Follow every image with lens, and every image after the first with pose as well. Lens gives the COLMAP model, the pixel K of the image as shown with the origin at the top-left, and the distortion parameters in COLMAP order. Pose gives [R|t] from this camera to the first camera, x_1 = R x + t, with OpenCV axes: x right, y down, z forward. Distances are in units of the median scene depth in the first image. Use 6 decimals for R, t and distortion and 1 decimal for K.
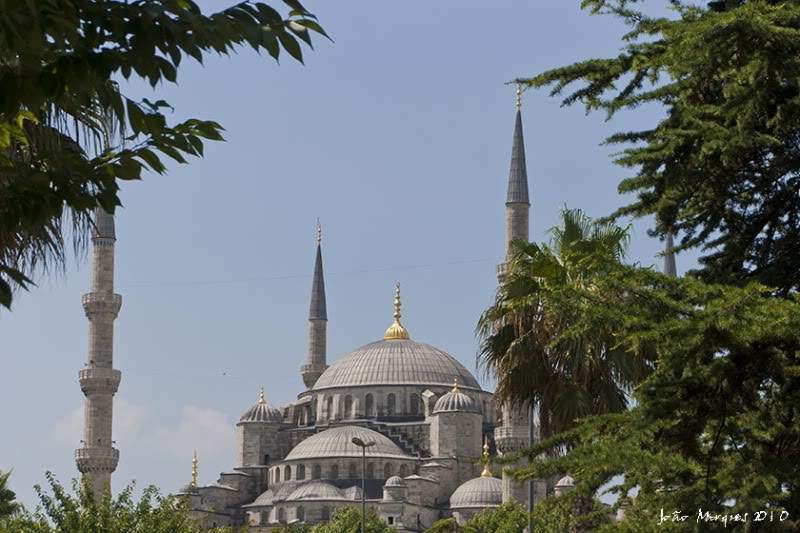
lens RADIAL K [[2312.3, 0, 405.6], [0, 2312.3, 272.8], [0, 0, 1]] dist [0.462386, 0.000000]
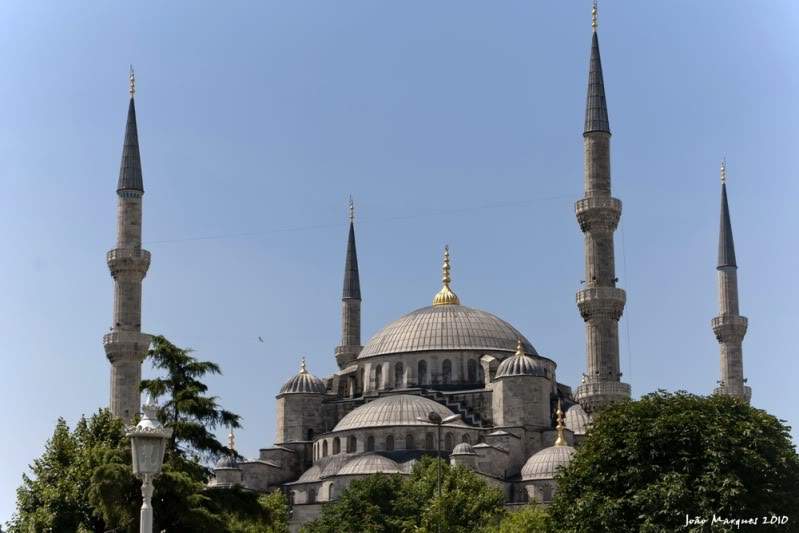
lens RADIAL K [[1762.3, 0, 395.0], [0, 1762.3, 259.7], [0, 0, 1]] dist [0.219793, 0.000000]
pose [[0.999609, -0.011164, 0.025636, -0.044371], [0.012639, 0.998230, -0.058120, 0.053729], [-0.024942, 0.058421, 0.997980, 0.309923]]
